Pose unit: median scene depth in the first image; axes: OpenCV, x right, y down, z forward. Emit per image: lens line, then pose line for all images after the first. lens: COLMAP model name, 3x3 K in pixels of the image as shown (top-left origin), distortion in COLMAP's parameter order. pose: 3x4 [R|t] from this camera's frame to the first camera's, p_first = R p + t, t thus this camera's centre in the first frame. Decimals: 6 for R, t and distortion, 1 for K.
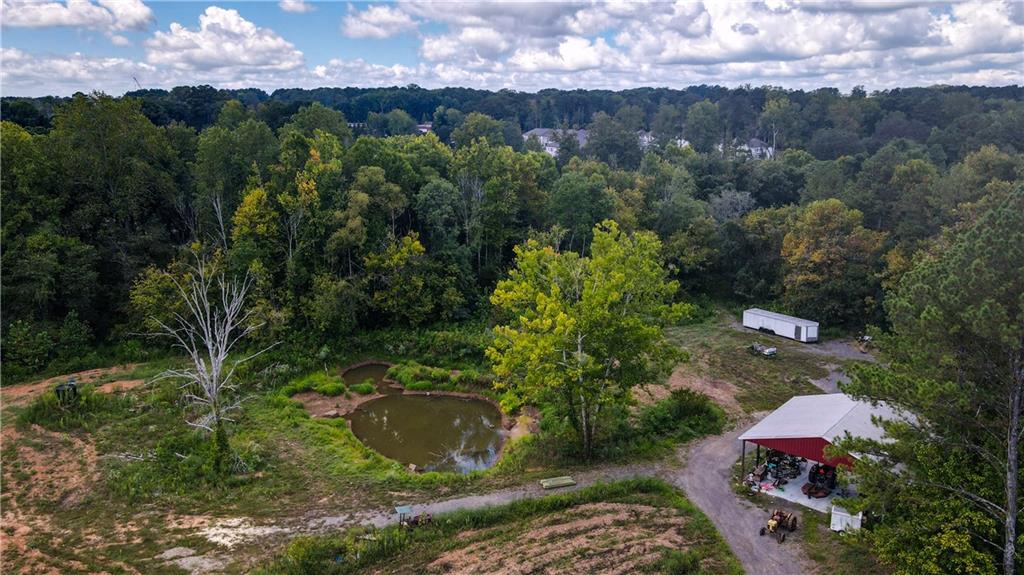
lens RADIAL K [[754.9, 0, 508.9], [0, 754.9, 281.3], [0, 0, 1]] dist [0.019818, 0.005753]
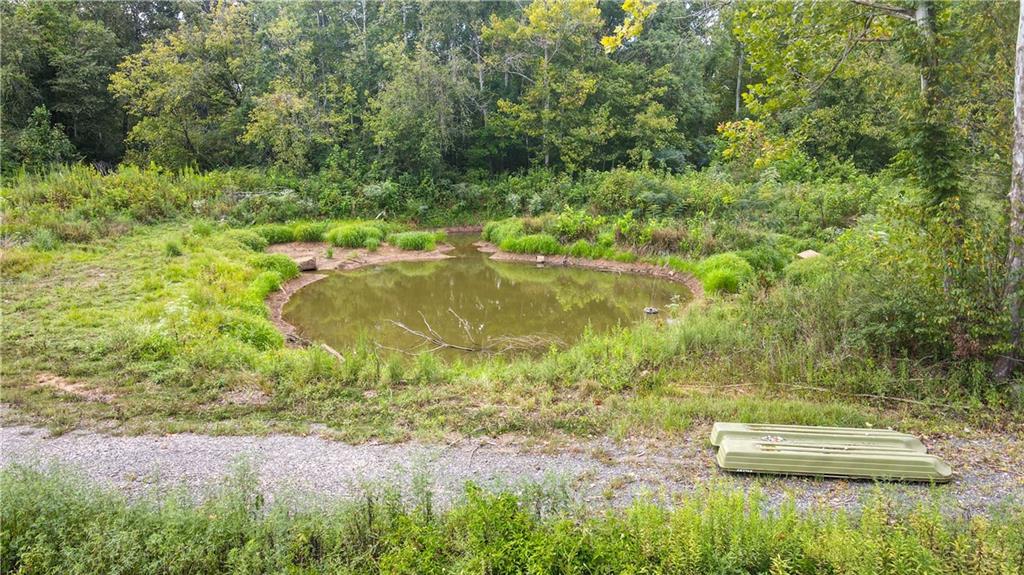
lens RADIAL K [[754.9, 0, 508.9], [0, 754.9, 281.3], [0, 0, 1]] dist [0.019818, 0.005753]
pose [[0.920443, 0.066149, -0.385238, 0.044871], [-0.078787, 0.996745, -0.017094, 0.168902], [0.382854, 0.046086, 0.922659, 0.585868]]
